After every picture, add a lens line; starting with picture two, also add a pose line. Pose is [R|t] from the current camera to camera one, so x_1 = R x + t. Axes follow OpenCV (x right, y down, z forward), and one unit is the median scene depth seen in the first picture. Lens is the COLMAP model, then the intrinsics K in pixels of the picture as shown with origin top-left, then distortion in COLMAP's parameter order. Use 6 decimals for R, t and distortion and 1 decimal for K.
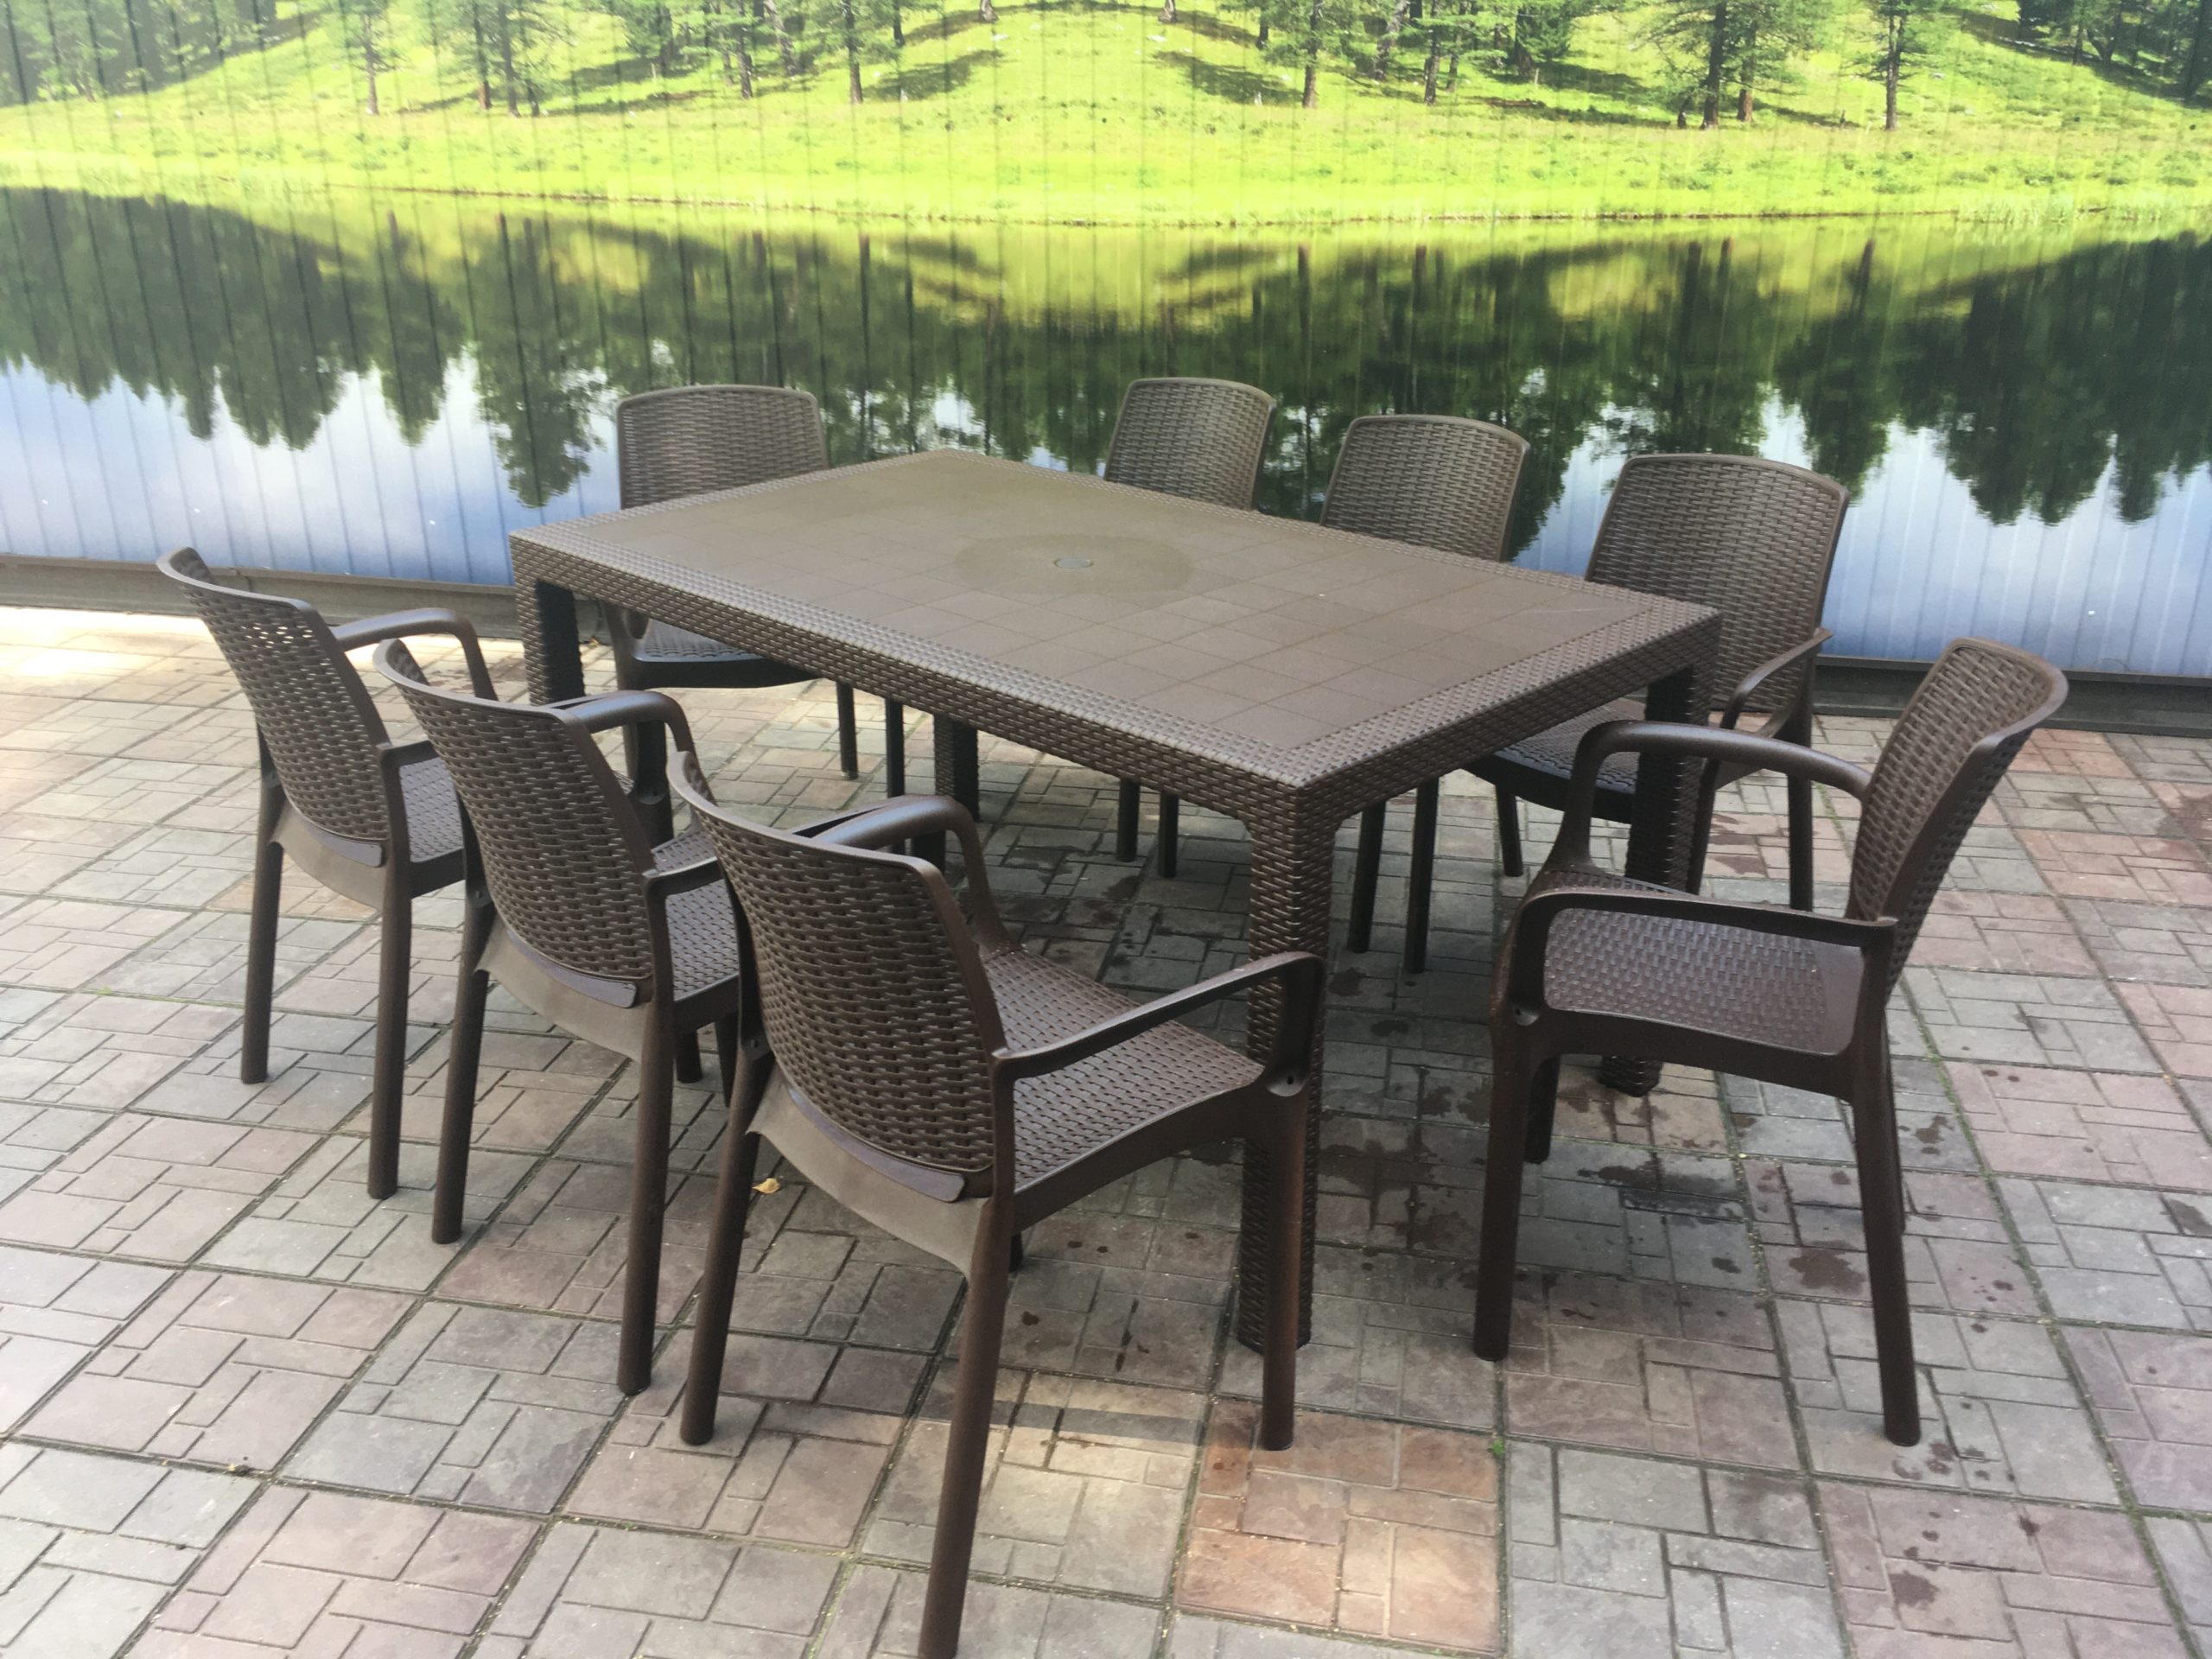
lens RADIAL K [[1888.8, 0, 1116.2], [0, 1888.8, 834.5], [0, 0, 1]] dist [0.078583, -0.117261]
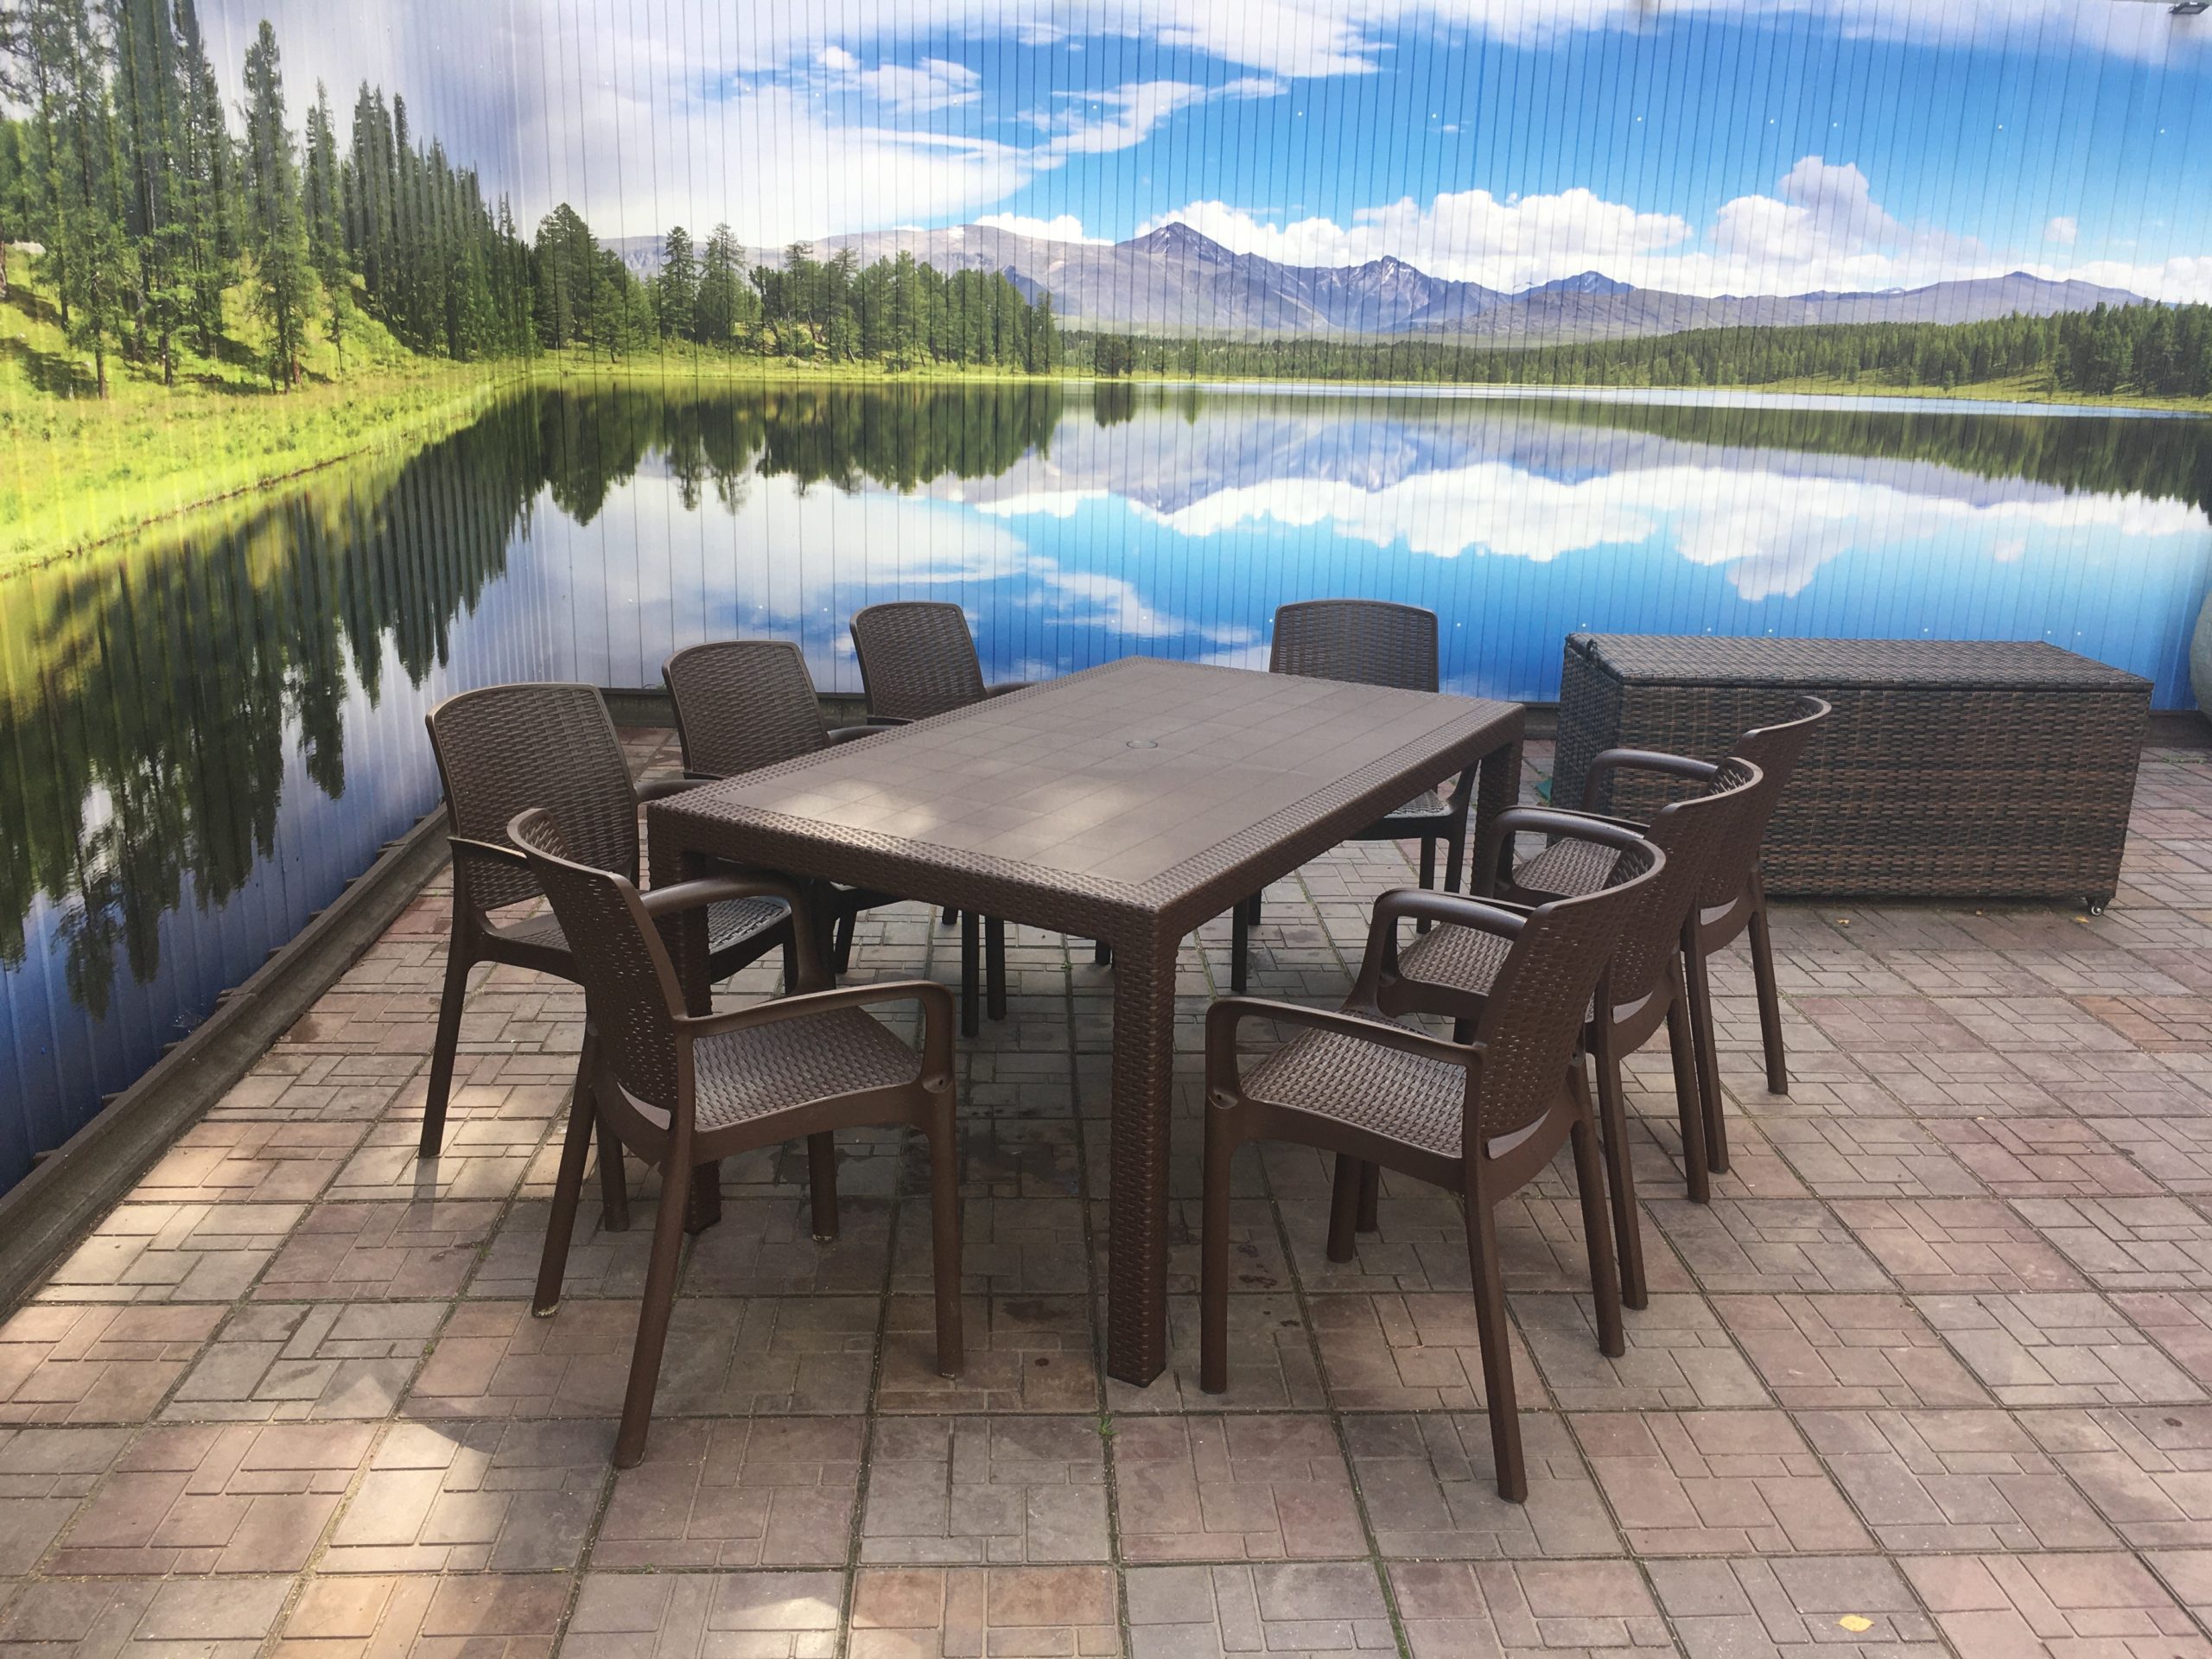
lens RADIAL K [[1888.8, 0, 1121.0], [0, 1888.8, 814.1], [0, 0, 1]] dist [0.078583, -0.117261]
pose [[-0.239495, -0.269103, 0.932859, -0.759763], [0.354518, 0.870238, 0.342055, -0.338791], [-0.903858, 0.412636, -0.113016, 0.746979]]
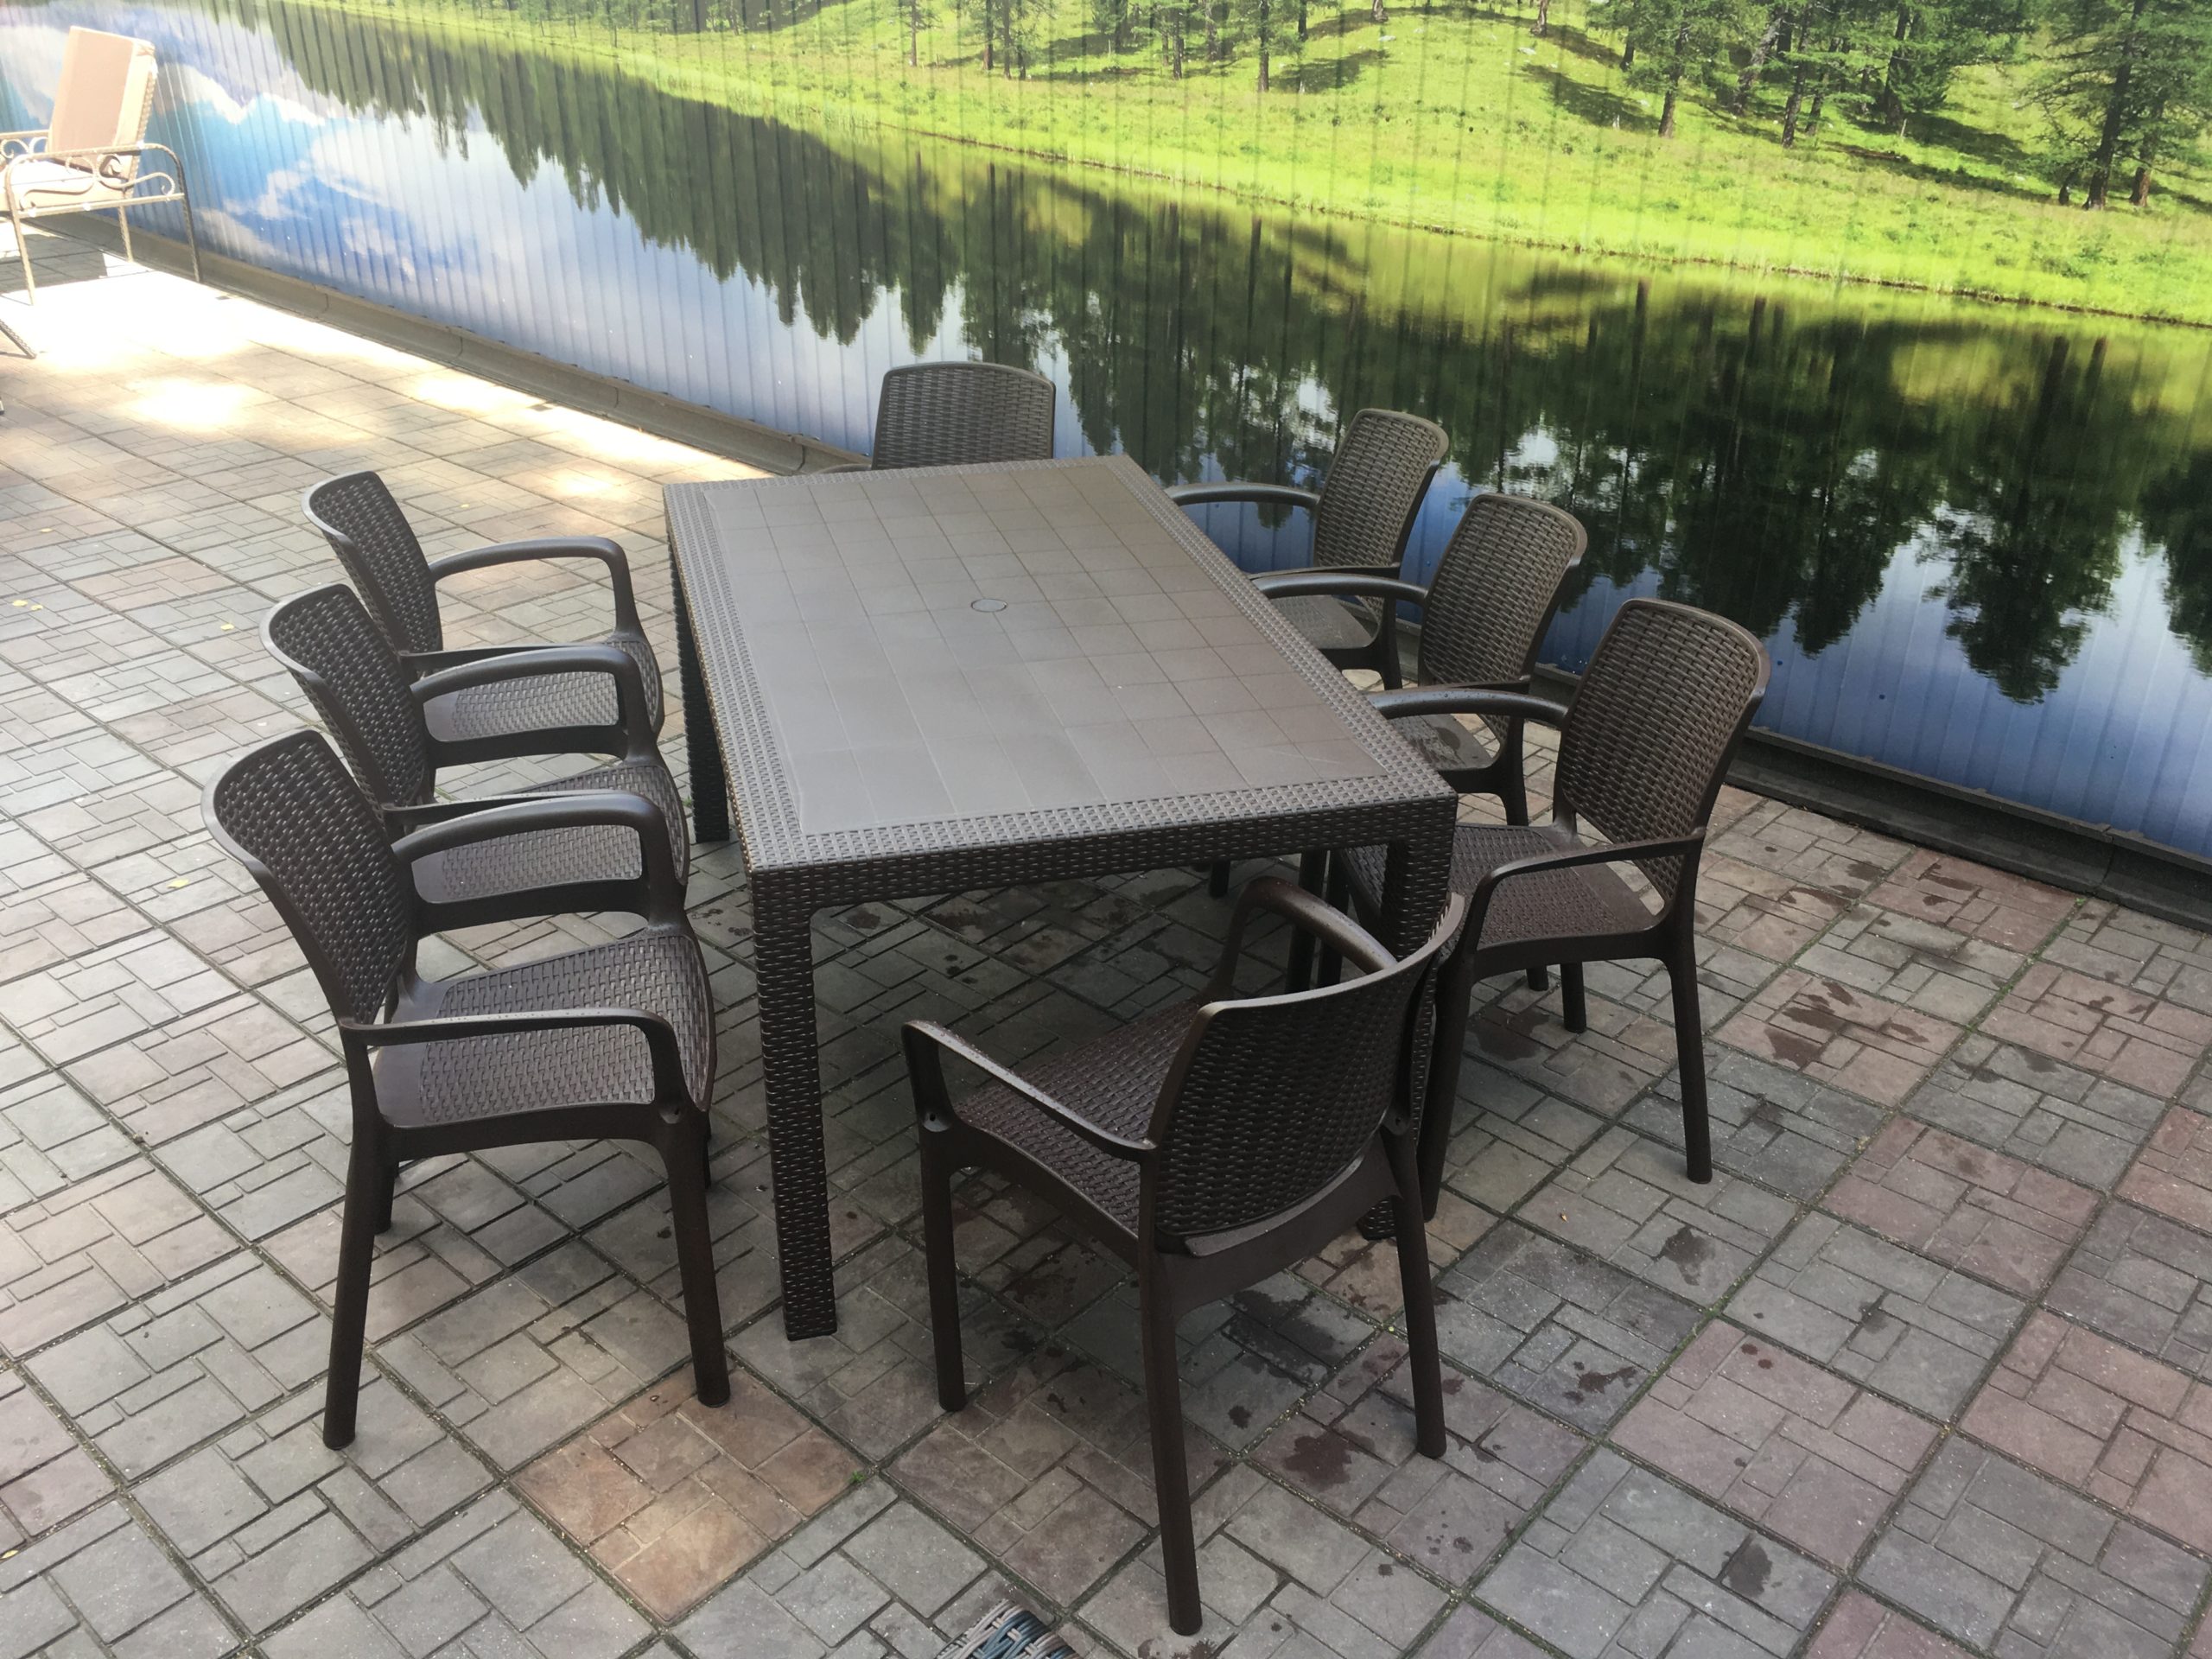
lens RADIAL K [[1888.8, 0, 1115.2], [0, 1888.8, 824.5], [0, 0, 1]] dist [0.078583, -0.117261]
pose [[0.859277, 0.246676, -0.448101, 0.357174], [-0.212600, 0.969014, 0.125752, -0.110957], [0.465236, -0.012790, 0.885095, 0.041628]]
